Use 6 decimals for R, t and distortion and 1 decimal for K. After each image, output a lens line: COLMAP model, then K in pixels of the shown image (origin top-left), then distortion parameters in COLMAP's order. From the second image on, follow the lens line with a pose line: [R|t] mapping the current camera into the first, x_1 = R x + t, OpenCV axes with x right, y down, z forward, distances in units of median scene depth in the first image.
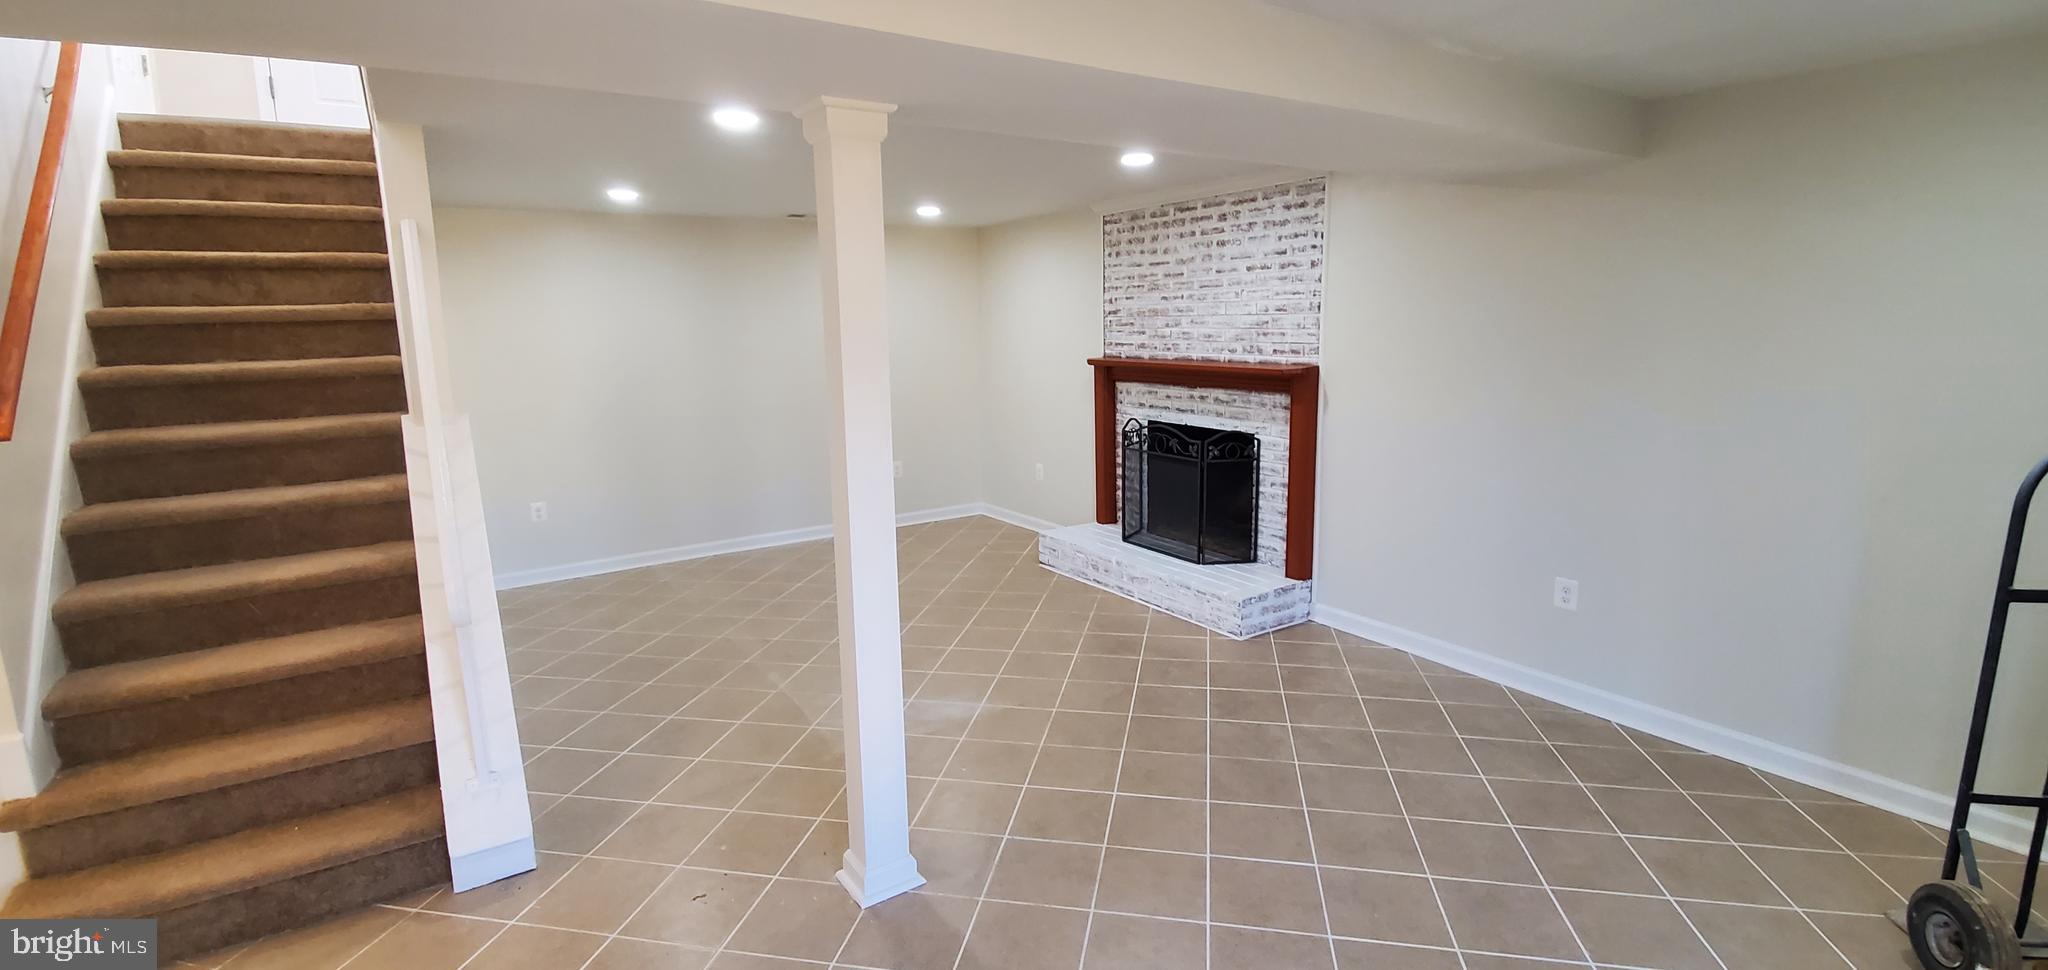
lens RADIAL K [[947.6, 0, 1017.8], [0, 947.6, 496.4], [0, 0, 1]] dist [0.015926, -0.017898]
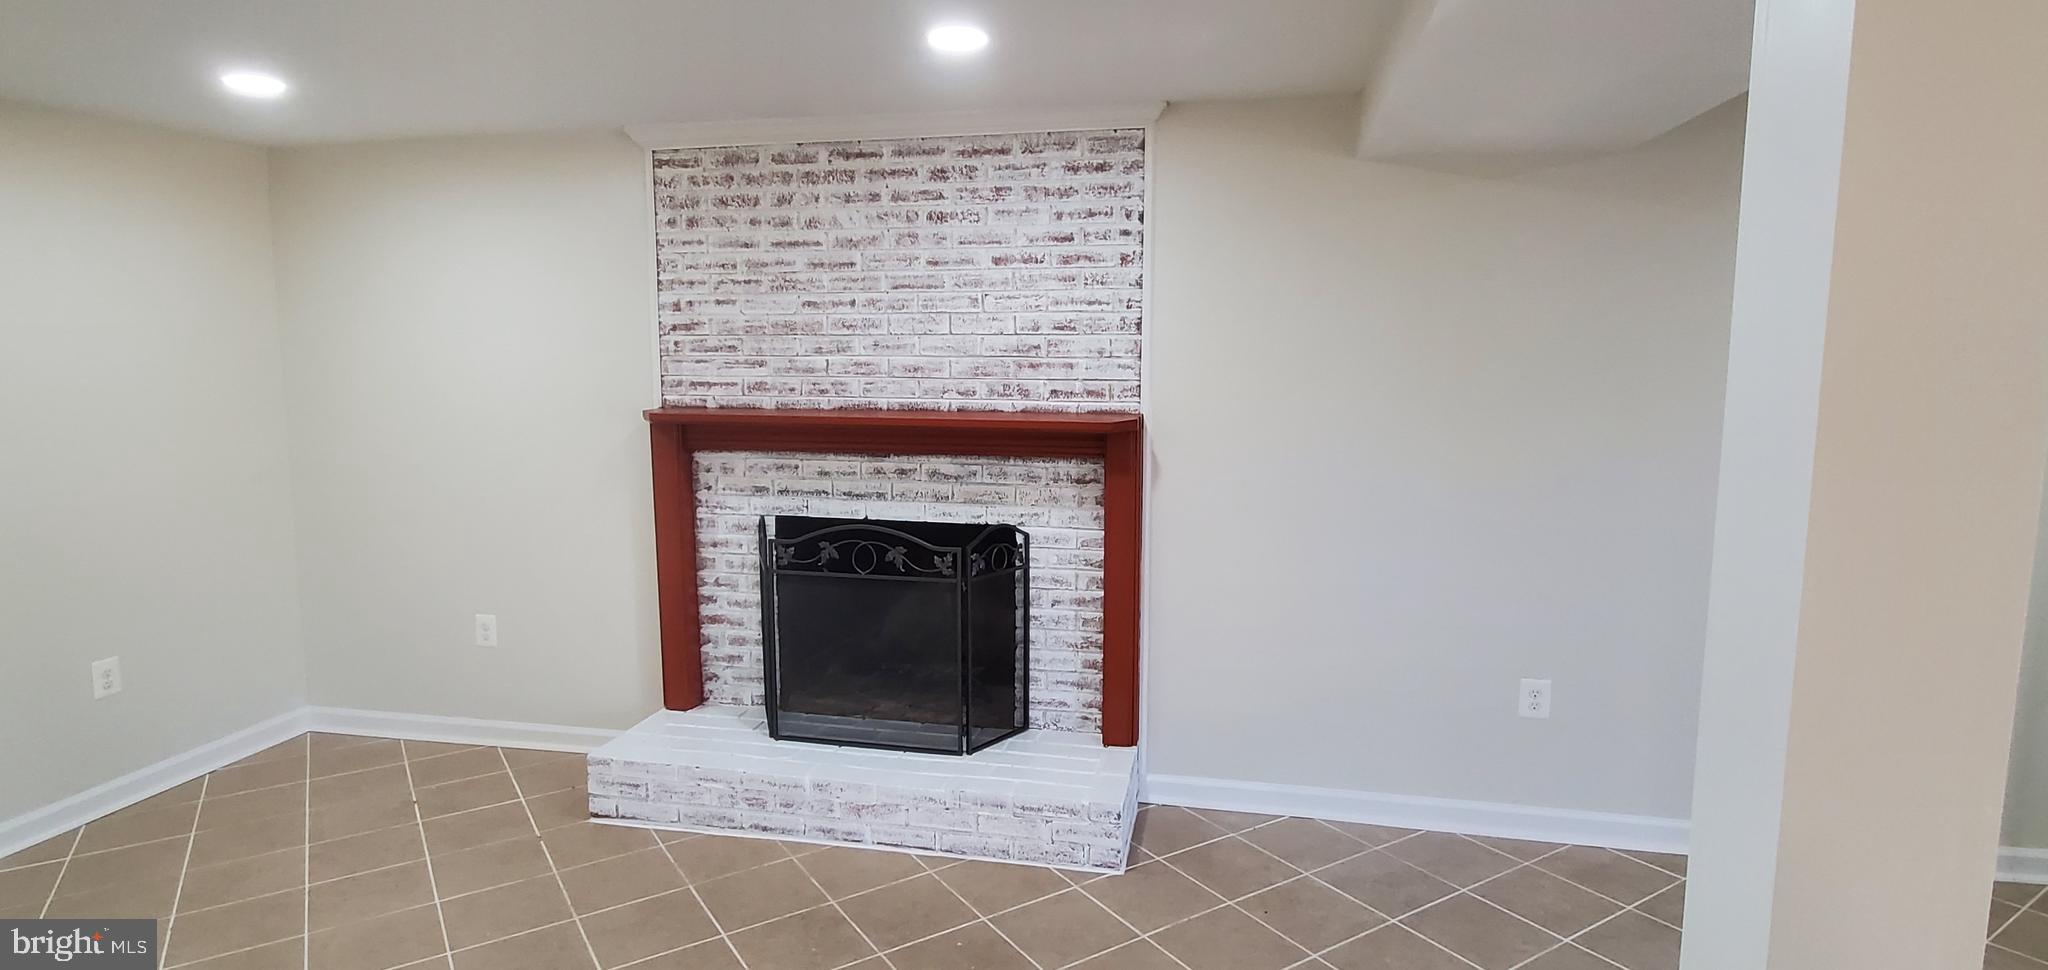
lens RADIAL K [[1139.8, 0, 1024.0], [0, 1139.8, 485.0], [0, 0, 1]] dist [-0.004183, 0.000066]
pose [[0.702203, -0.073743, 0.708148, -0.268256], [0.119766, 0.992683, -0.015388, -0.078655], [-0.701831, 0.095618, 0.705897, 0.459864]]
